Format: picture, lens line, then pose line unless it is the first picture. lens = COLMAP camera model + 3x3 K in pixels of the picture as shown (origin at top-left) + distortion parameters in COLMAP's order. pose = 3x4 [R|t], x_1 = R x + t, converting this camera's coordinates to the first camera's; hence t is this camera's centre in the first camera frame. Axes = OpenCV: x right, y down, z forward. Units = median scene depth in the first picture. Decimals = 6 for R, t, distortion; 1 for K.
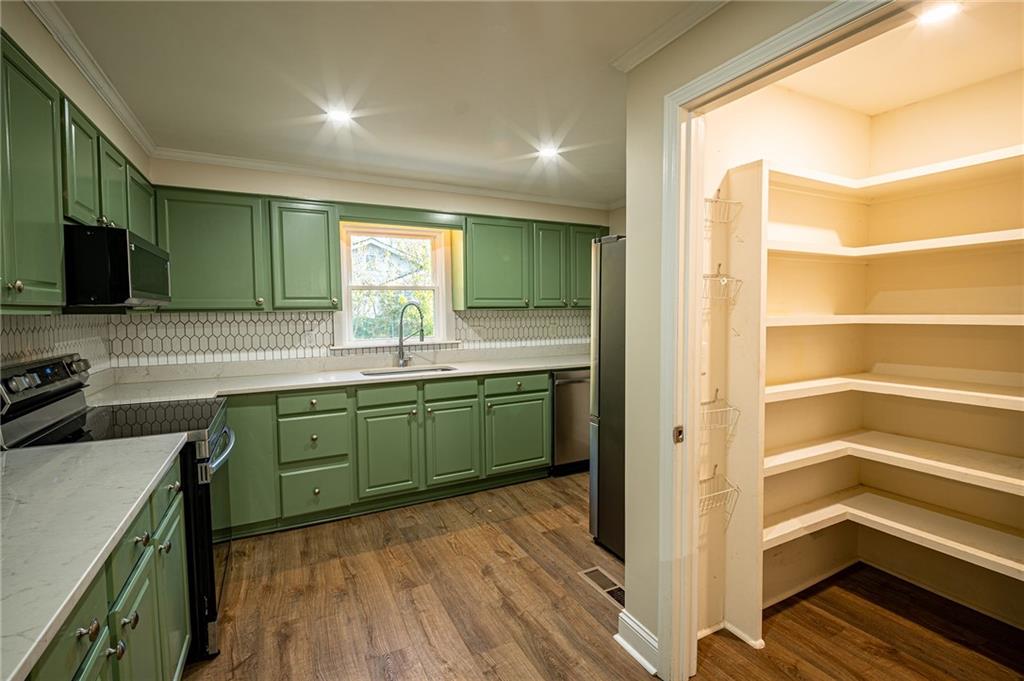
lens RADIAL K [[463.8, 0, 508.5], [0, 463.8, 334.2], [0, 0, 1]] dist [0.011782, -0.013653]
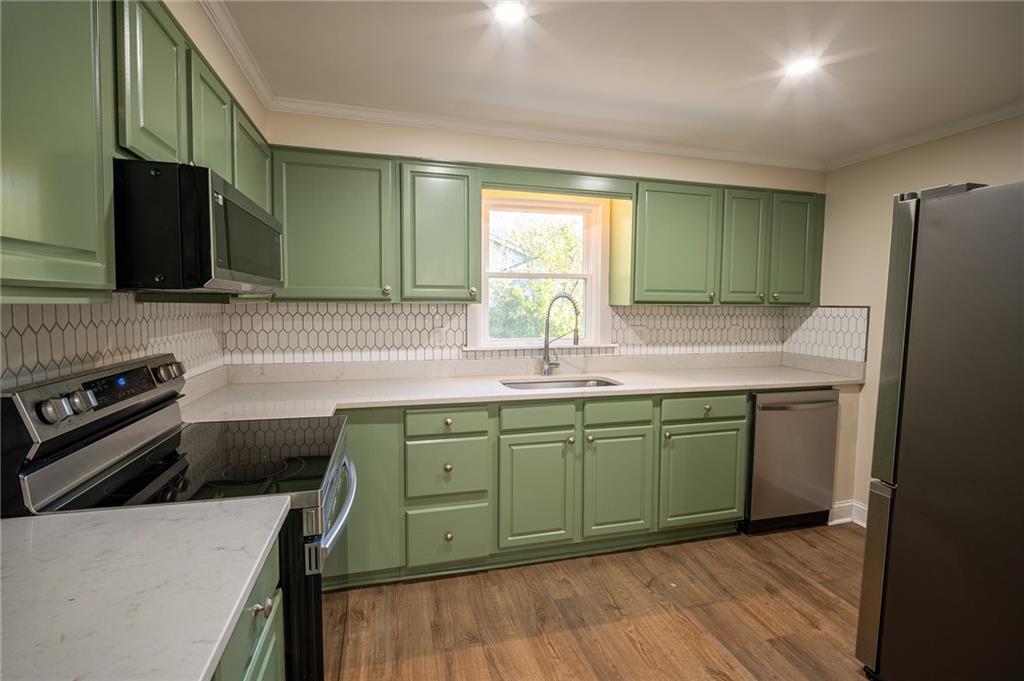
lens RADIAL K [[463.8, 0, 508.5], [0, 463.8, 334.2], [0, 0, 1]] dist [0.011782, -0.013653]
pose [[0.978318, 0.032220, -0.204588, -0.161497], [-0.029156, 0.999413, 0.017971, -0.014754], [0.205047, -0.011616, 0.978683, 0.256647]]
